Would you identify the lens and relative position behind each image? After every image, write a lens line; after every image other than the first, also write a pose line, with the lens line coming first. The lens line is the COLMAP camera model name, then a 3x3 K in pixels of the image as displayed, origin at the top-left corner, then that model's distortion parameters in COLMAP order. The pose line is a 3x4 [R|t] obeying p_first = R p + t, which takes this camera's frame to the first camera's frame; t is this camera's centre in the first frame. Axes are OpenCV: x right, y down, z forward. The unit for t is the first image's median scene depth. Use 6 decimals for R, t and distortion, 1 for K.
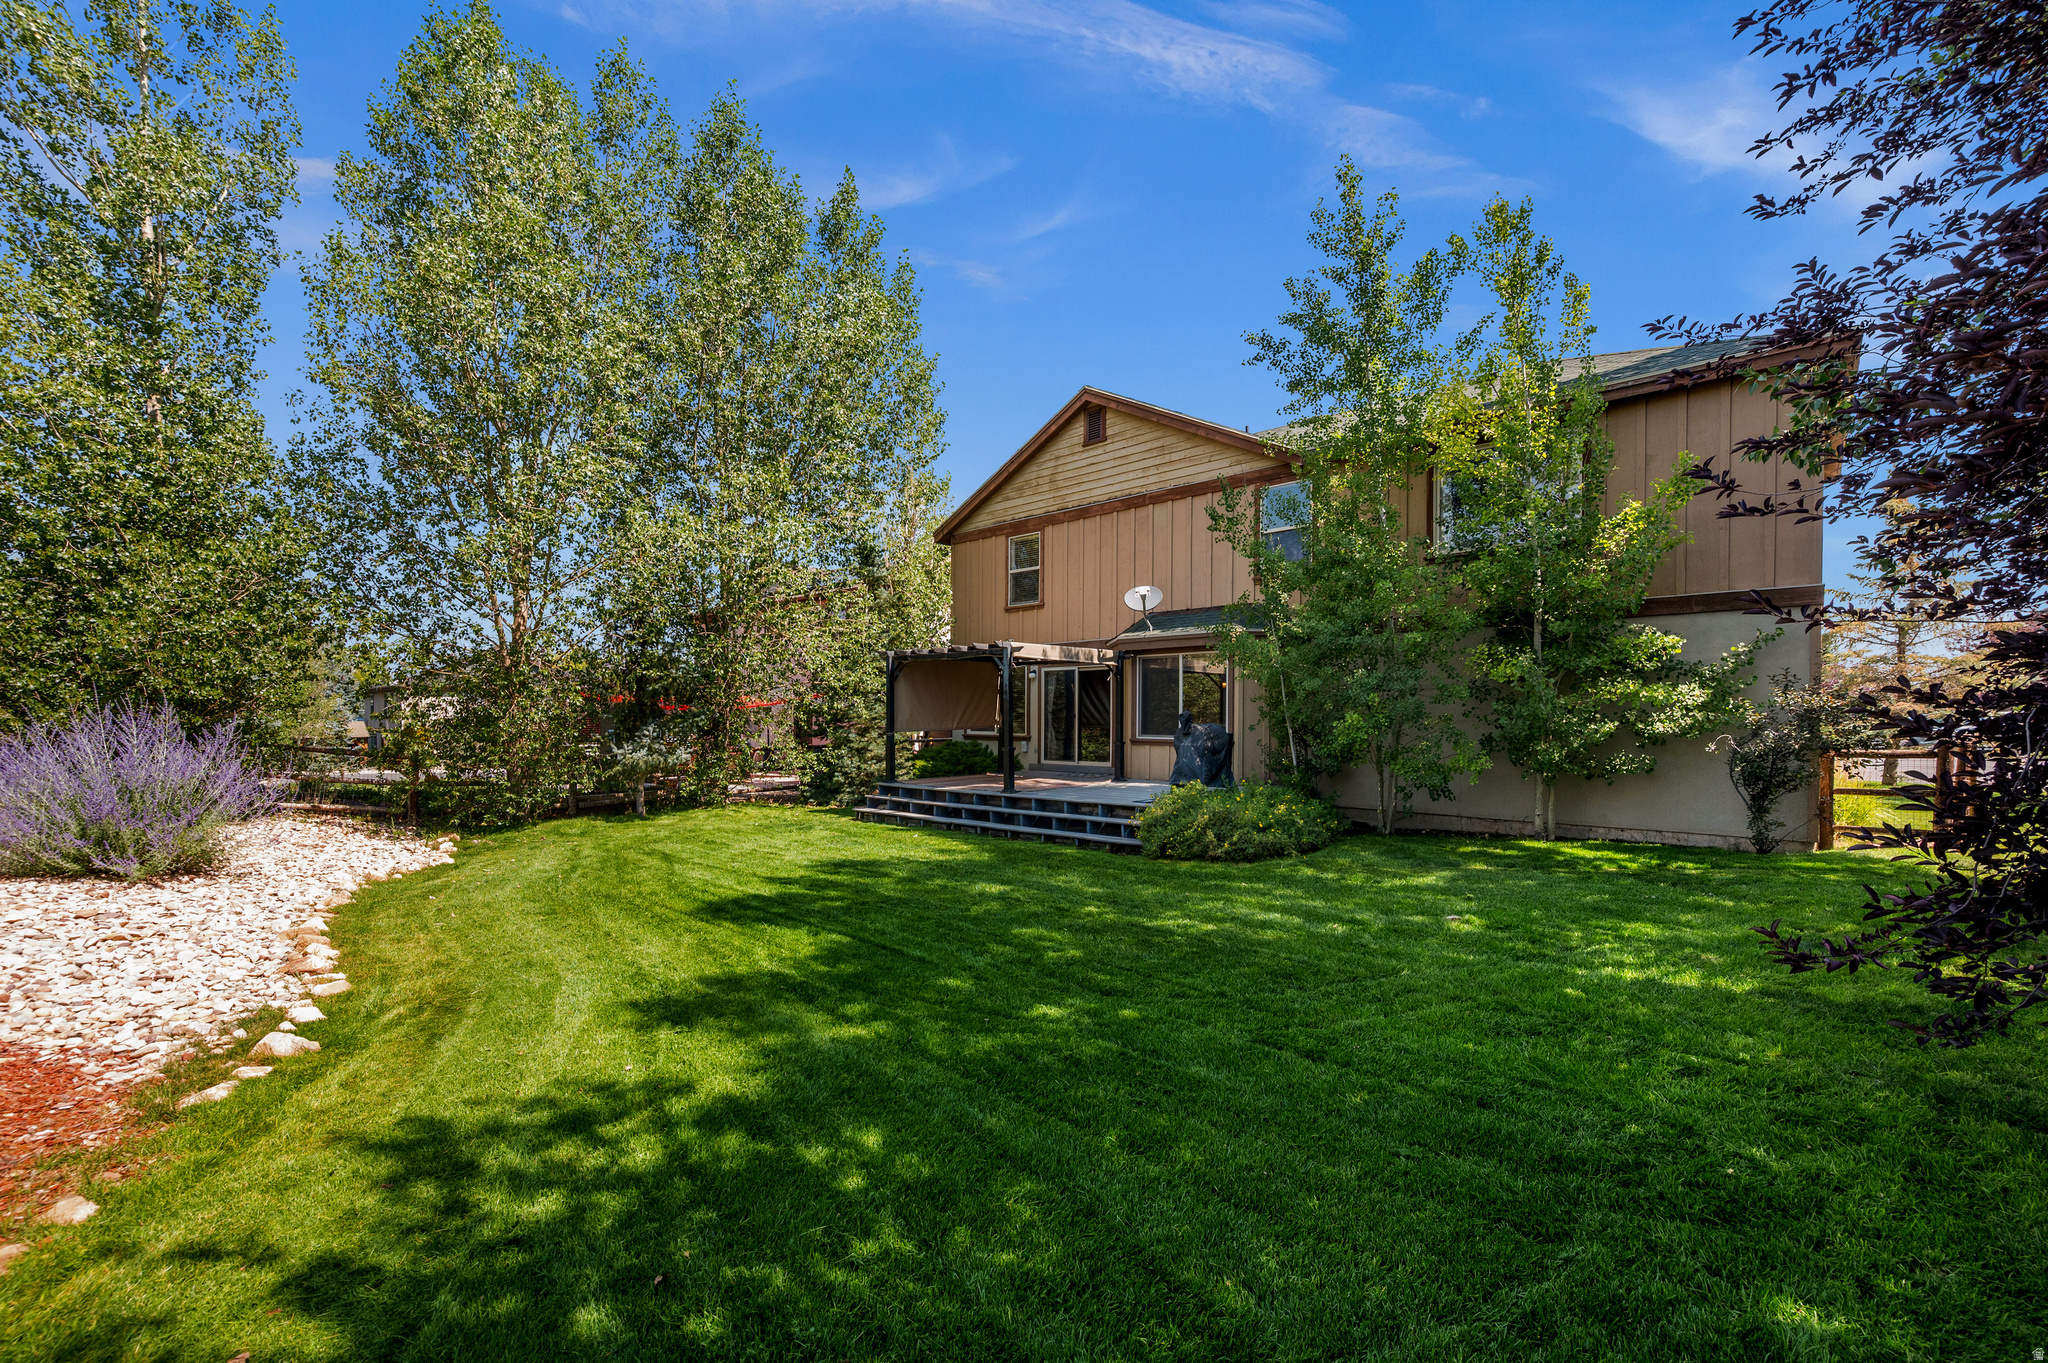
lens RADIAL K [[823.7, 0, 1025.8], [0, 823.7, 703.1], [0, 0, 1]] dist [-0.000206, -0.000008]
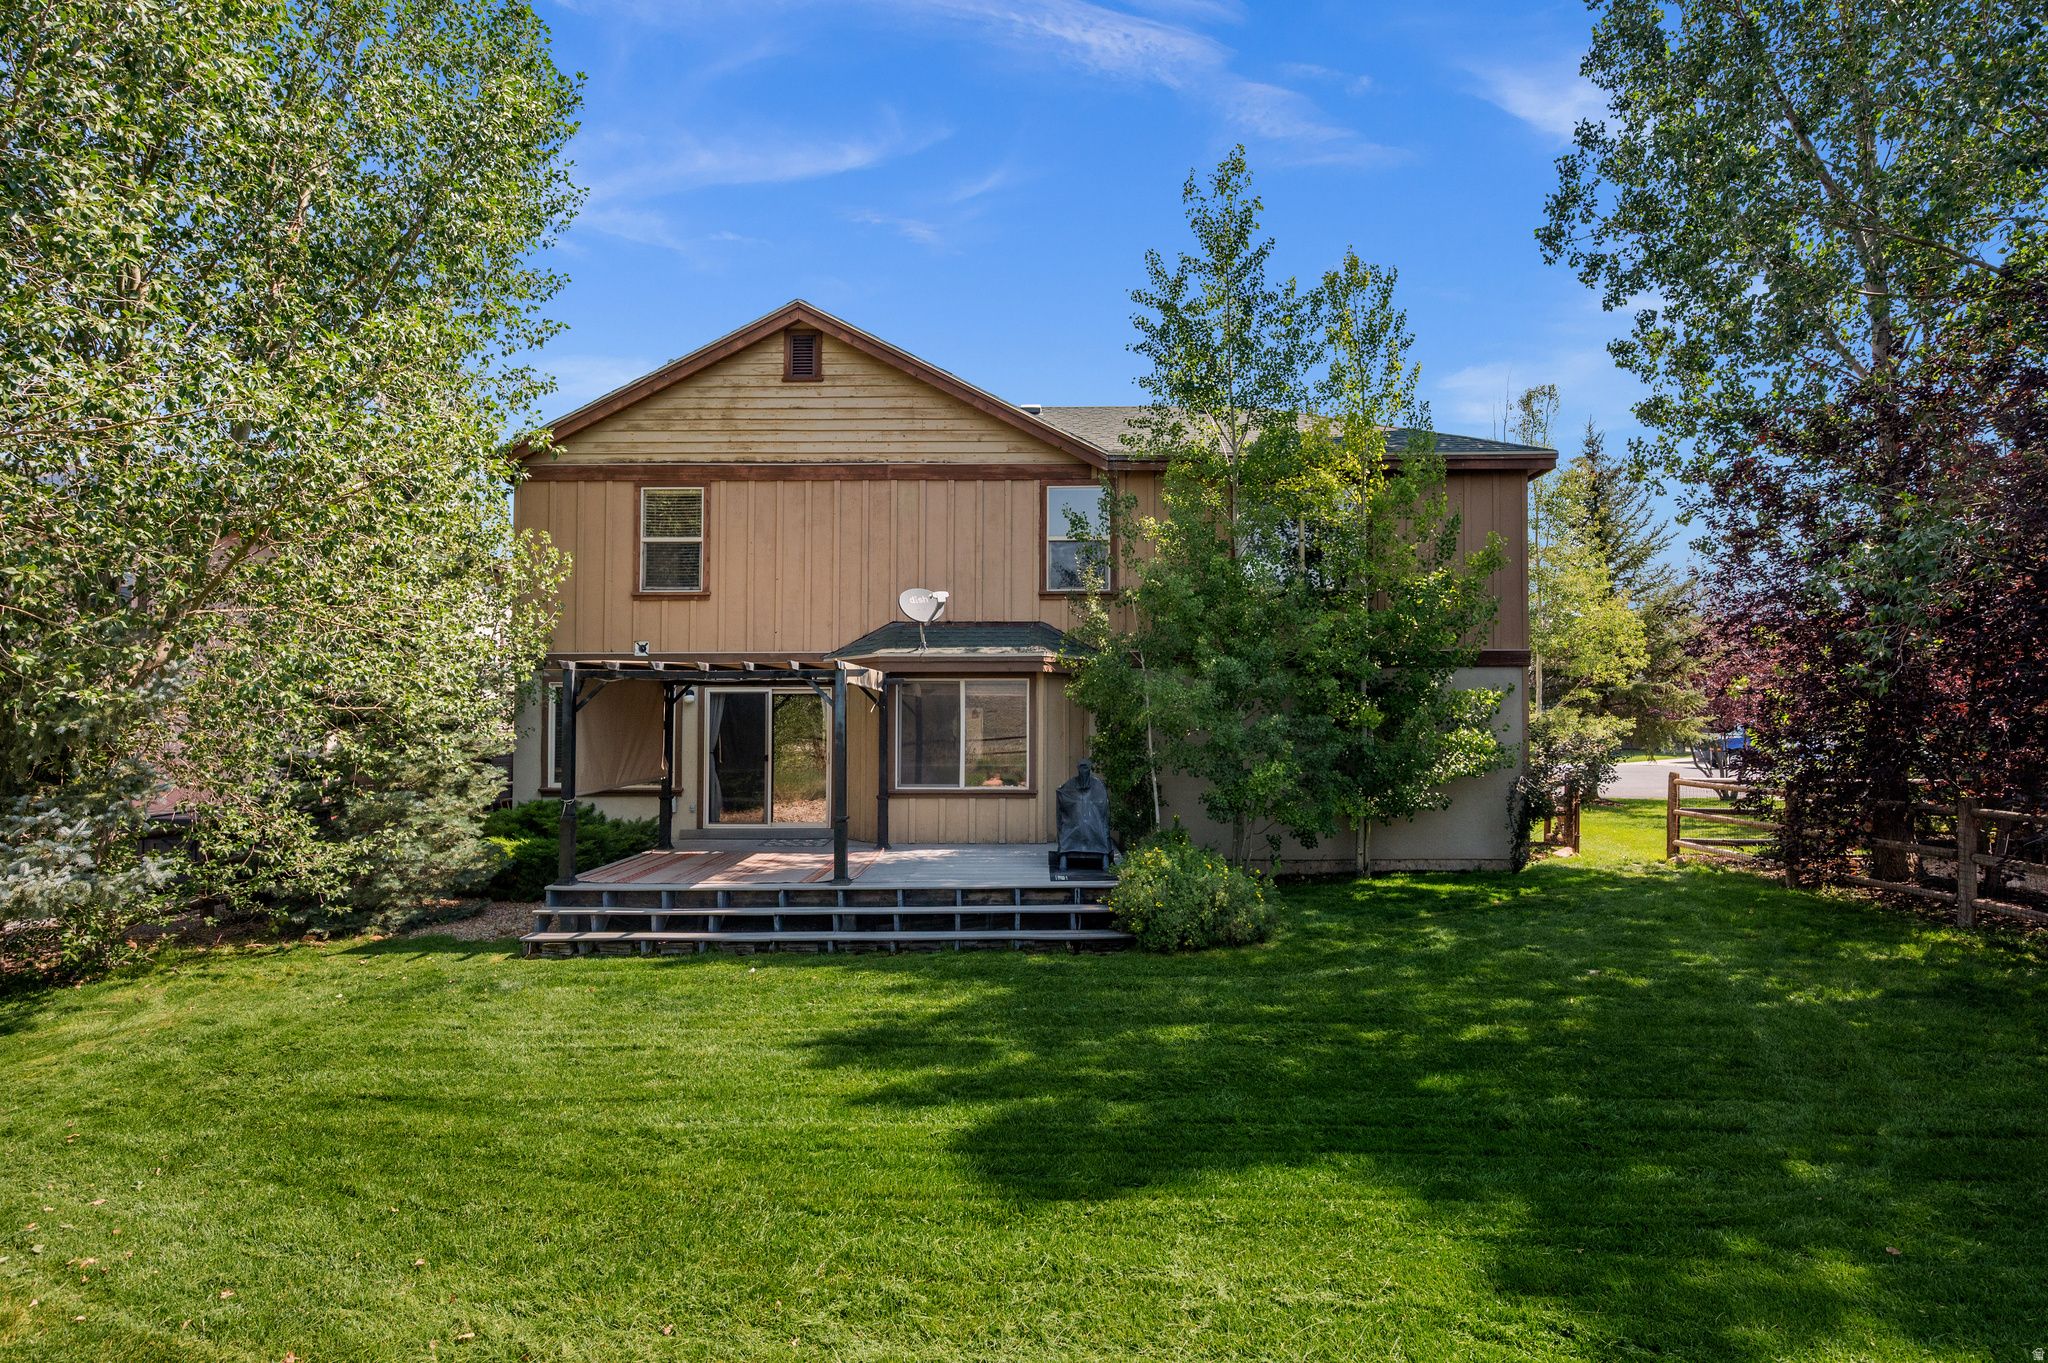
lens RADIAL K [[1022.1, 0, 1024.5], [0, 1022.1, 678.0], [0, 0, 1]] dist [-0.001154, -0.002575]
pose [[0.749324, 0.029870, 0.661530, -0.366542], [-0.008023, 0.999318, -0.036033, -0.024286], [-0.662155, 0.021693, 0.749053, 0.210980]]
